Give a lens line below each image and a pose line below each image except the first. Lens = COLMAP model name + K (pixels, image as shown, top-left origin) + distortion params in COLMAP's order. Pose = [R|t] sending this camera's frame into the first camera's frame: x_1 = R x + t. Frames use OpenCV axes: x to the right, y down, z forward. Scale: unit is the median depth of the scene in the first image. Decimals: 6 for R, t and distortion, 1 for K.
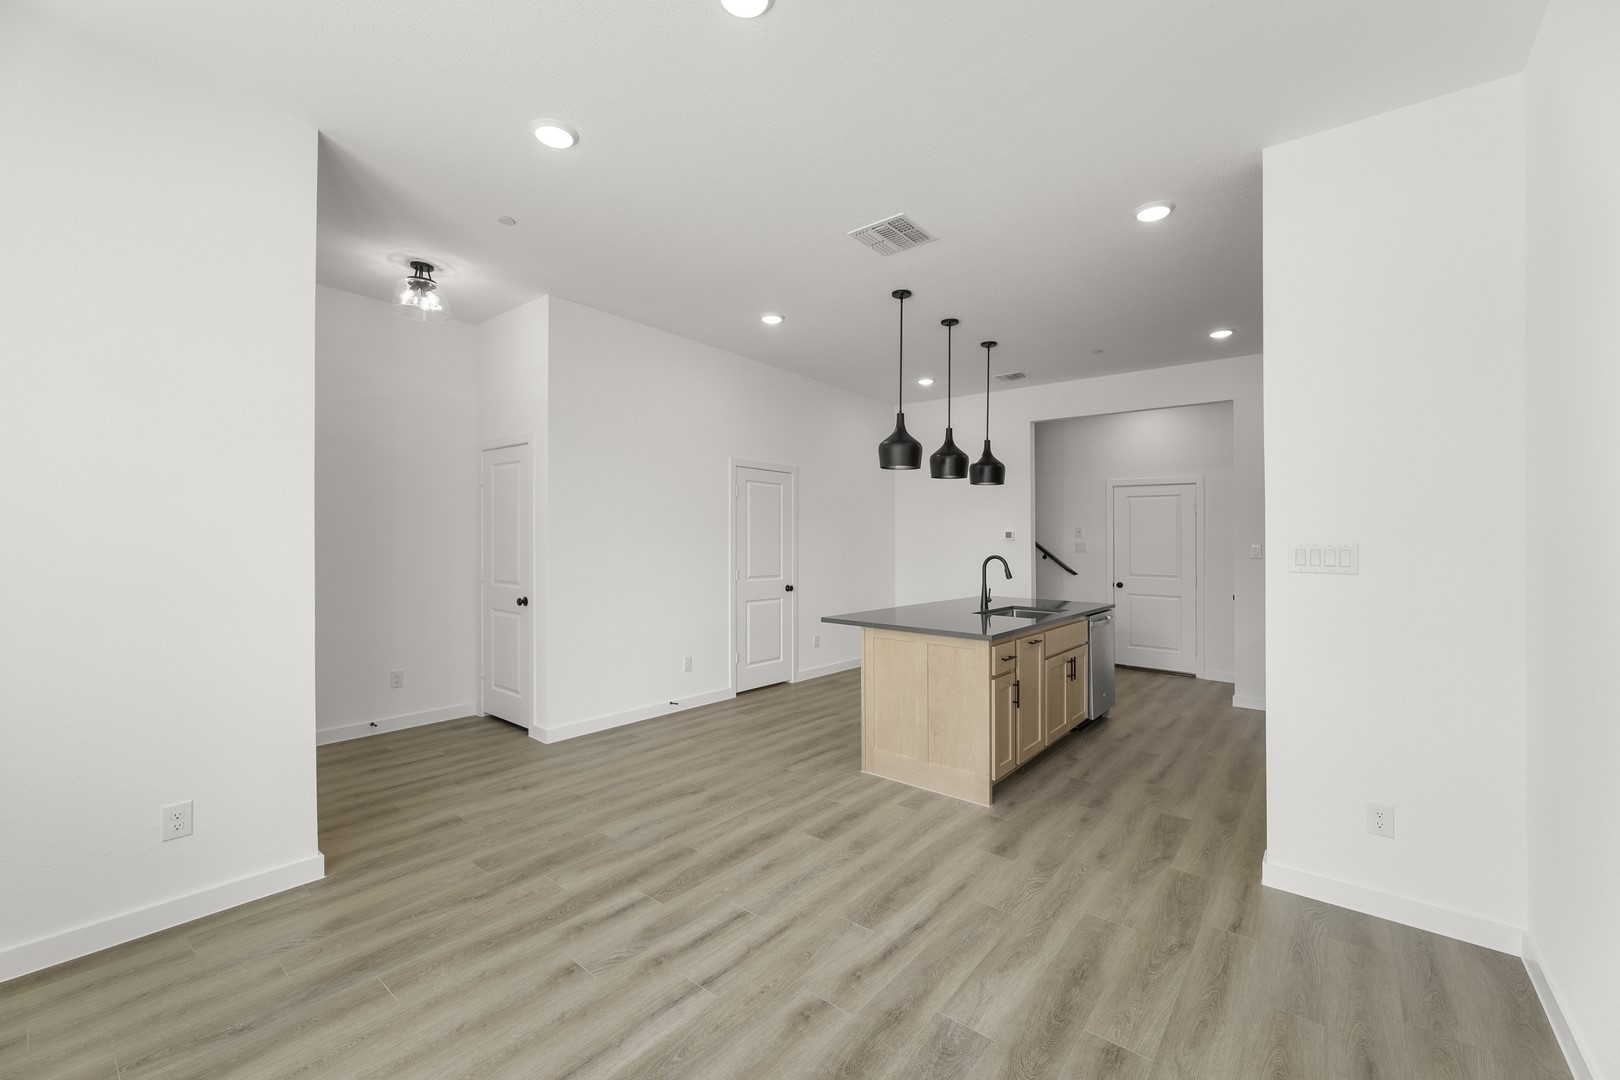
lens RADIAL K [[652.0, 0, 813.4], [0, 652.0, 541.4], [0, 0, 1]] dist [0.001358, 0.000107]
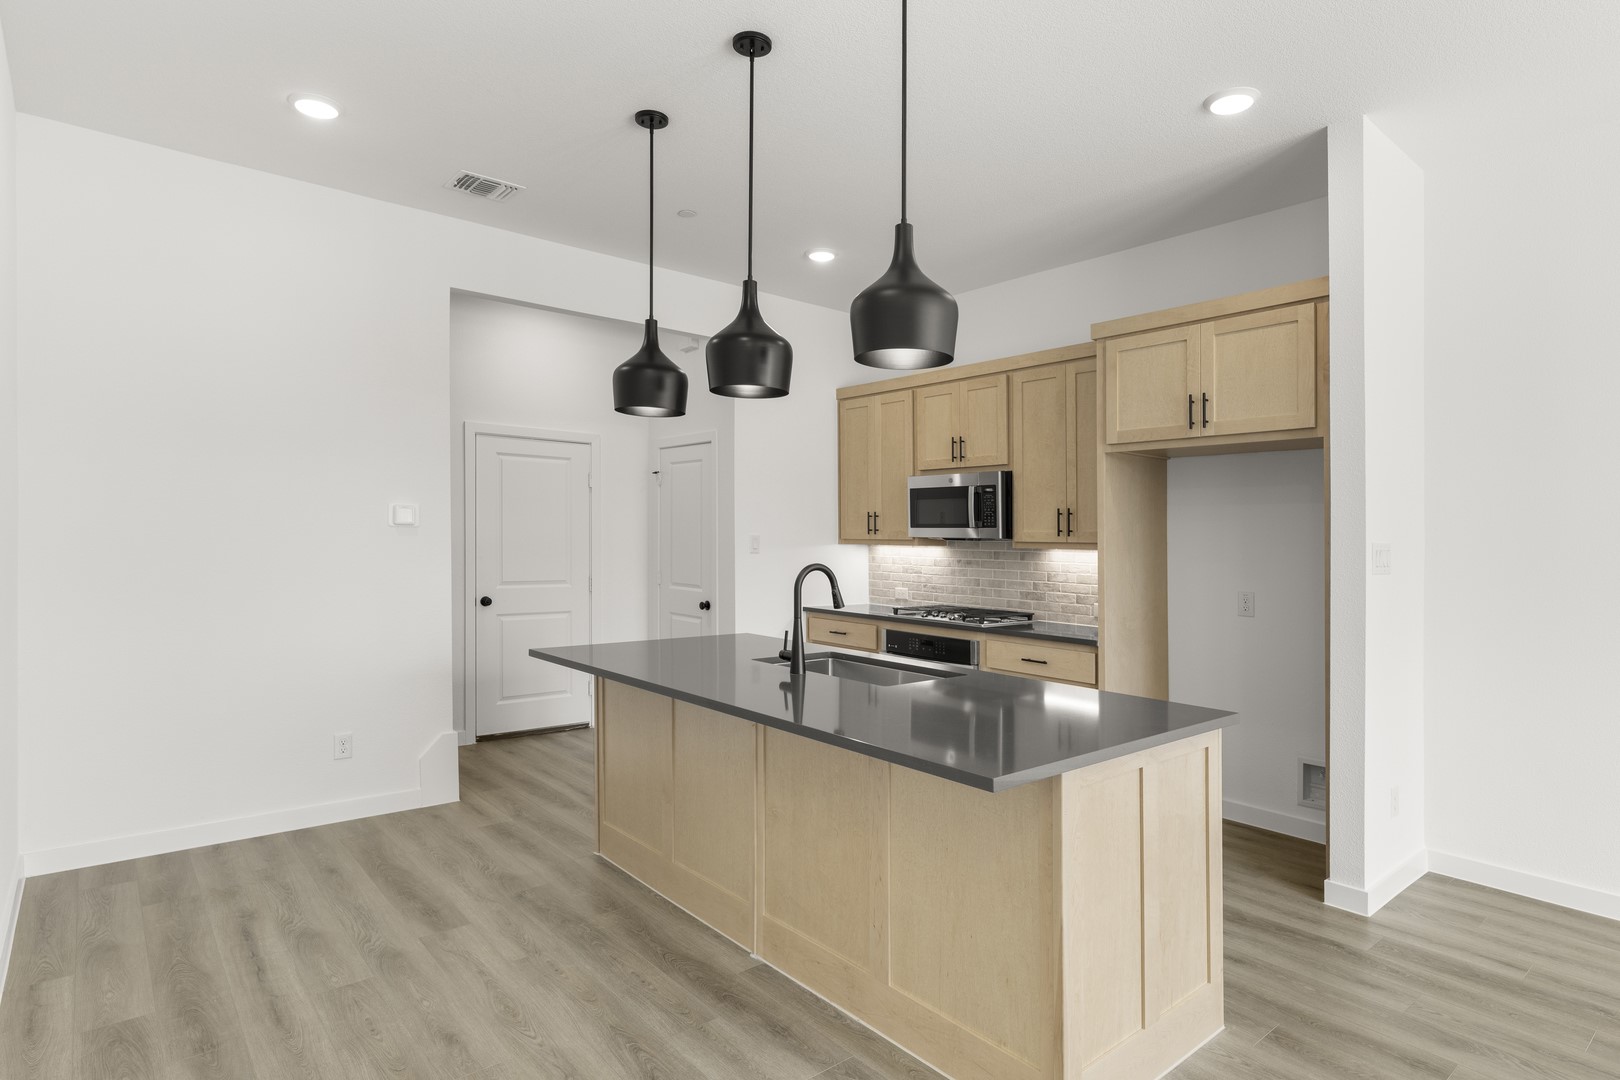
lens RADIAL K [[856.0, 0, 806.2], [0, 856.0, 542.9], [0, 0, 1]] dist [-0.001902, -0.000600]
pose [[0.199178, -0.018239, 0.979794, -0.565278], [-0.012093, 0.999705, 0.021068, -0.014635], [-0.979889, -0.016045, 0.198899, 1.356892]]
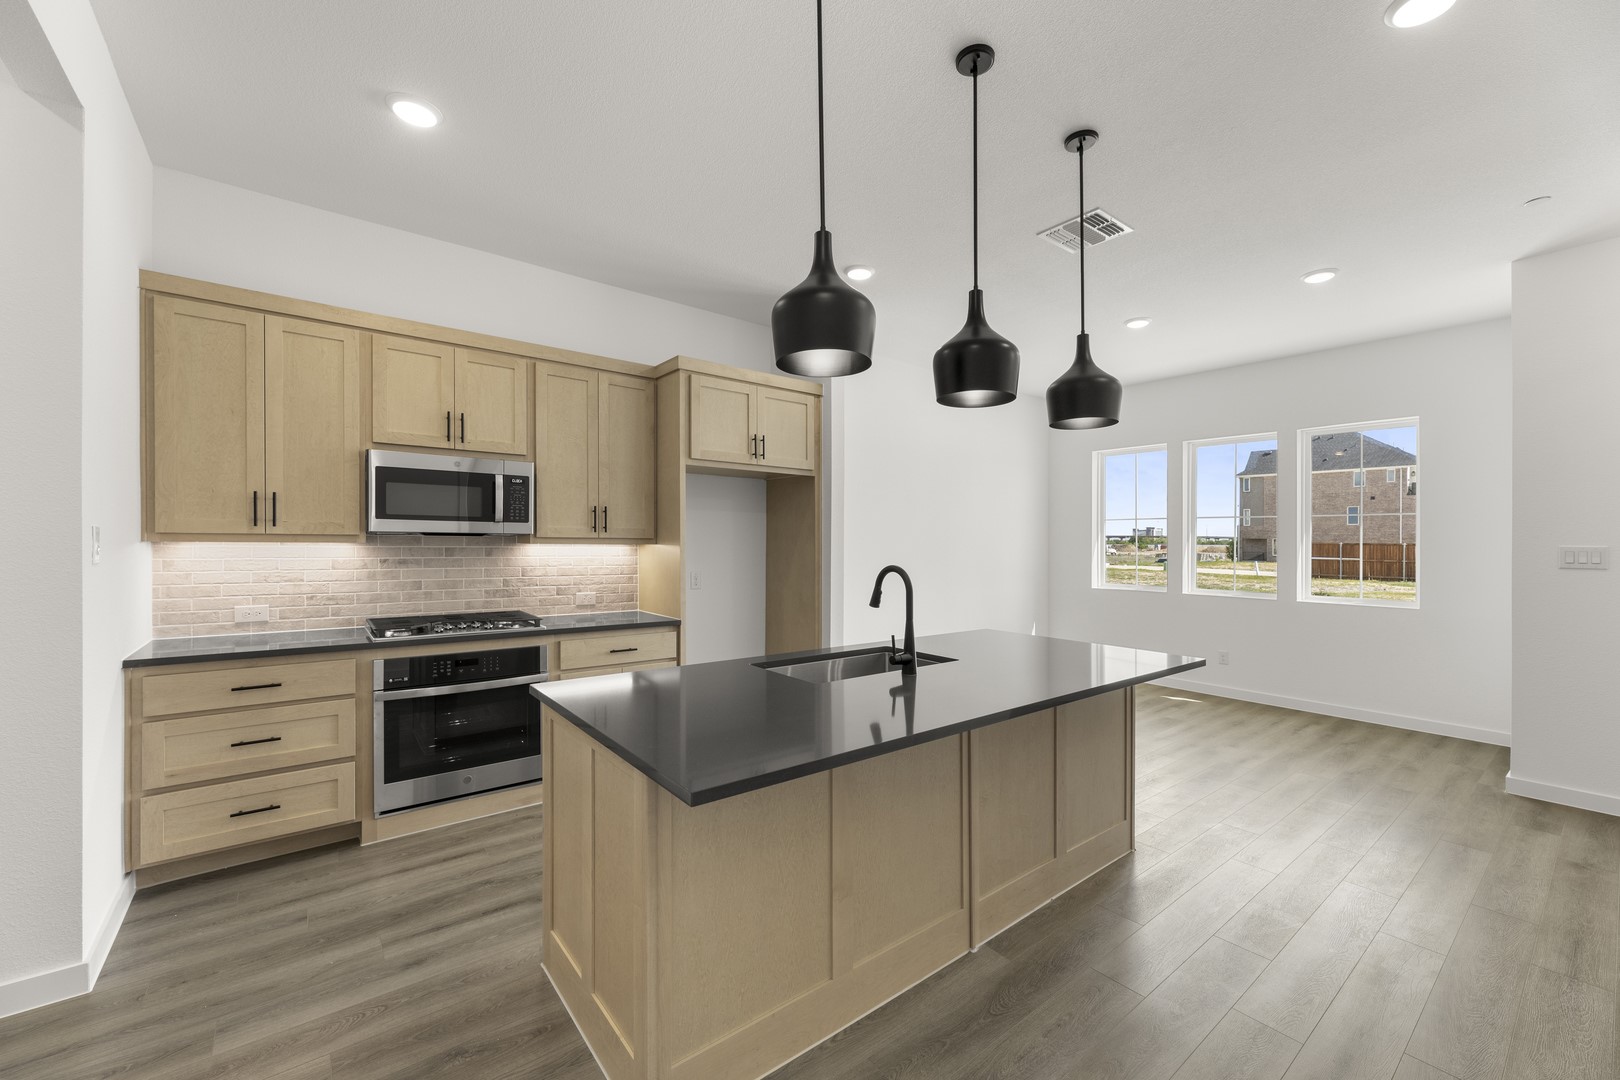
lens RADIAL K [[645.6, 0, 815.5], [0, 645.6, 536.4], [0, 0, 1]] dist [0.003636, 0.000372]
pose [[-0.974648, -0.023787, 0.222474, 0.355322], [-0.025470, 0.999665, -0.004699, 0.003781], [-0.222287, -0.010247, -0.974927, 2.340477]]
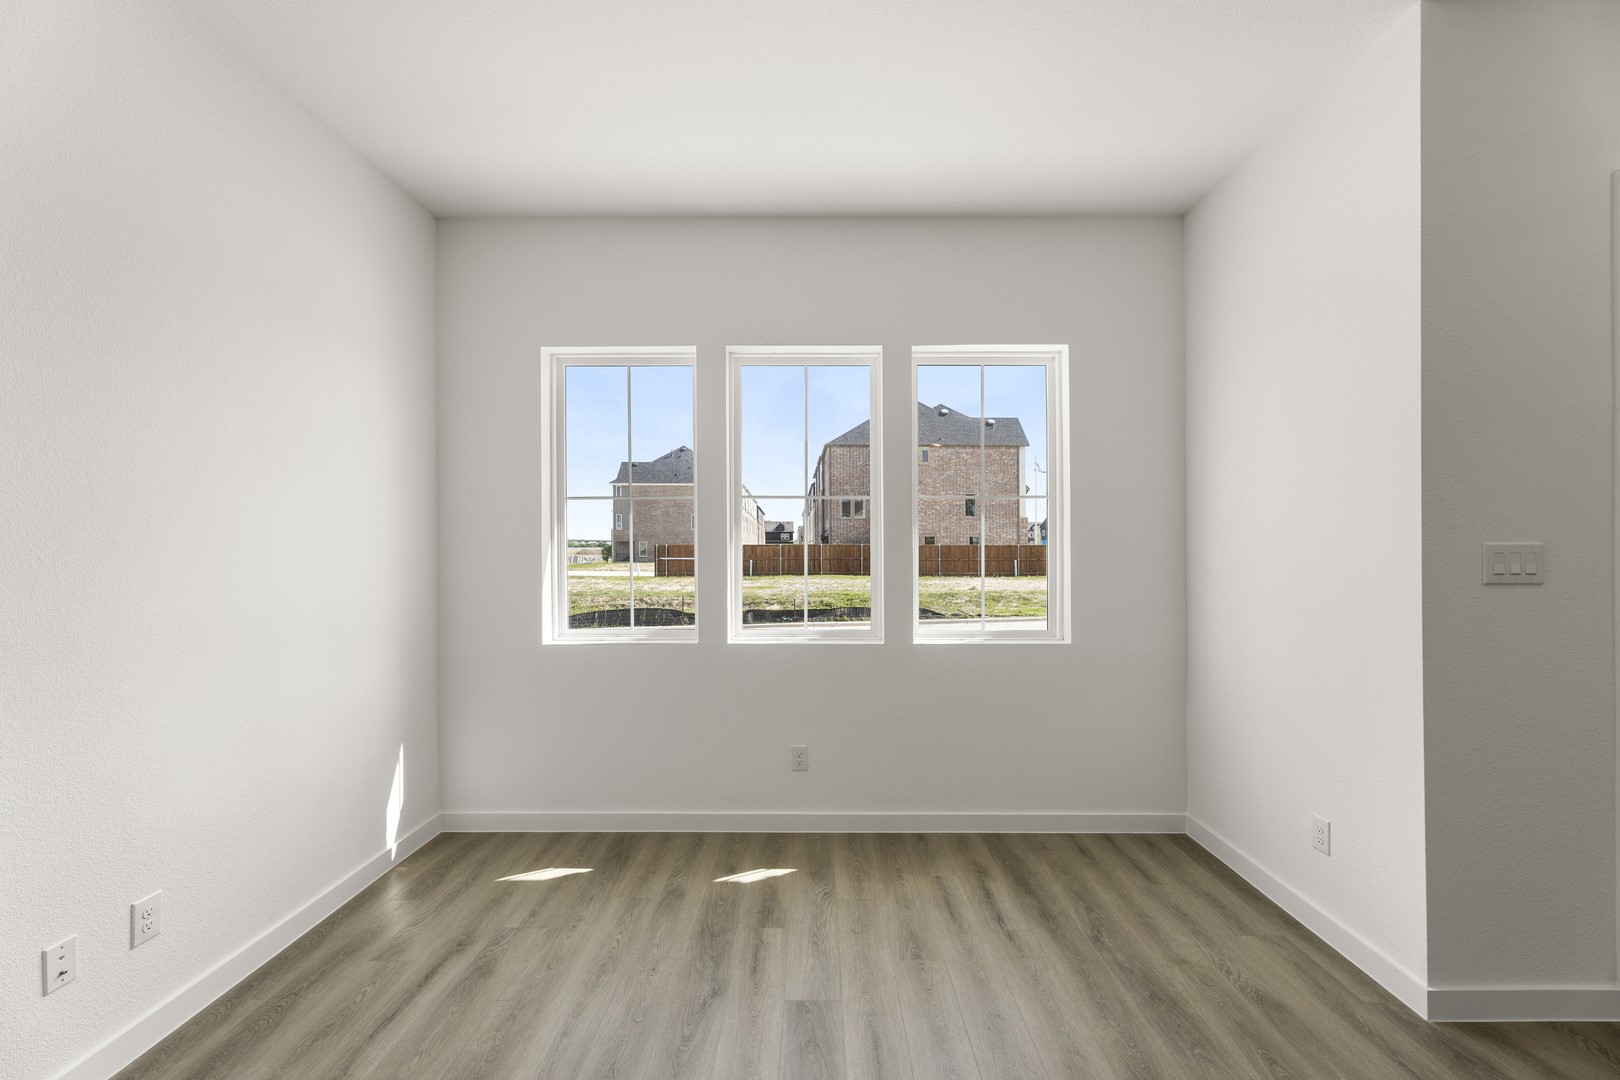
lens RADIAL K [[652.0, 0, 813.4], [0, 652.0, 541.4], [0, 0, 1]] dist [0.001358, 0.000107]
pose [[-0.783663, -0.021433, -0.620817, 0.220938], [-0.011536, 0.999734, -0.019953, 0.000040], [0.621080, -0.008474, -0.783702, 0.990678]]
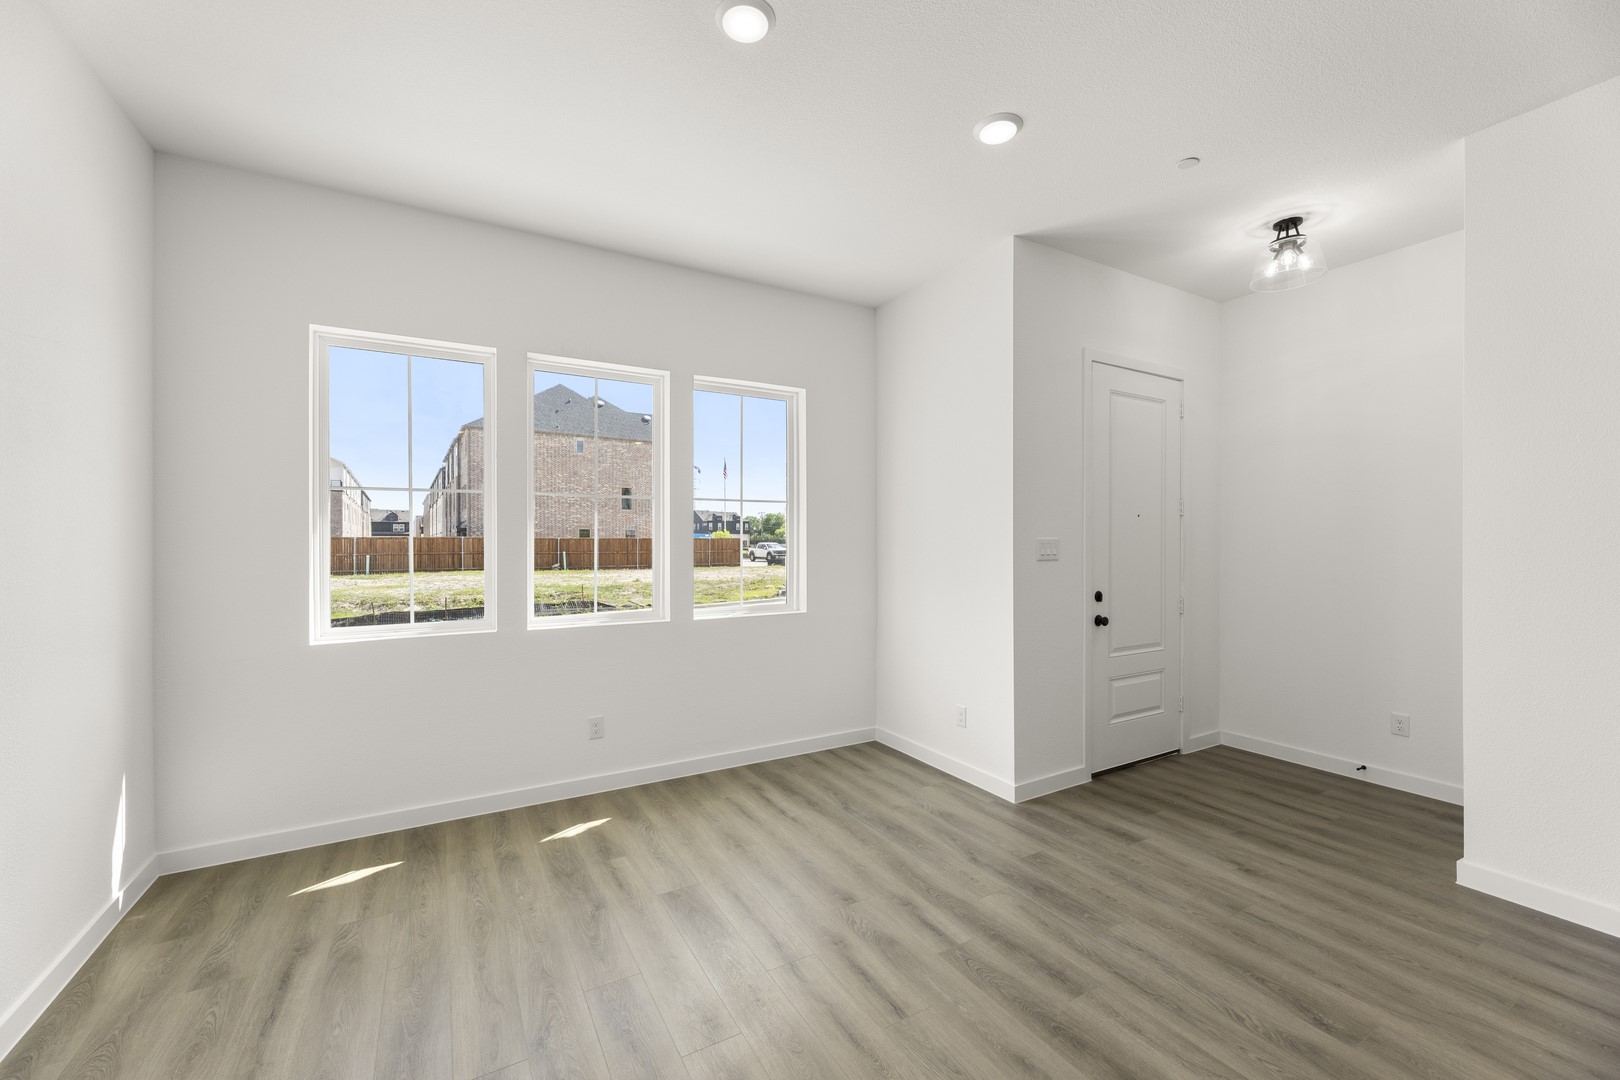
lens RADIAL K [[647.4, 0, 811.7], [0, 647.4, 533.9], [0, 0, 1]] dist [0.001083, -0.000014]
pose [[-0.363838, -0.025441, -0.931115, 0.542066], [-0.004988, 0.999666, -0.025365, 0.005300], [0.931449, -0.004584, -0.363843, 0.943608]]
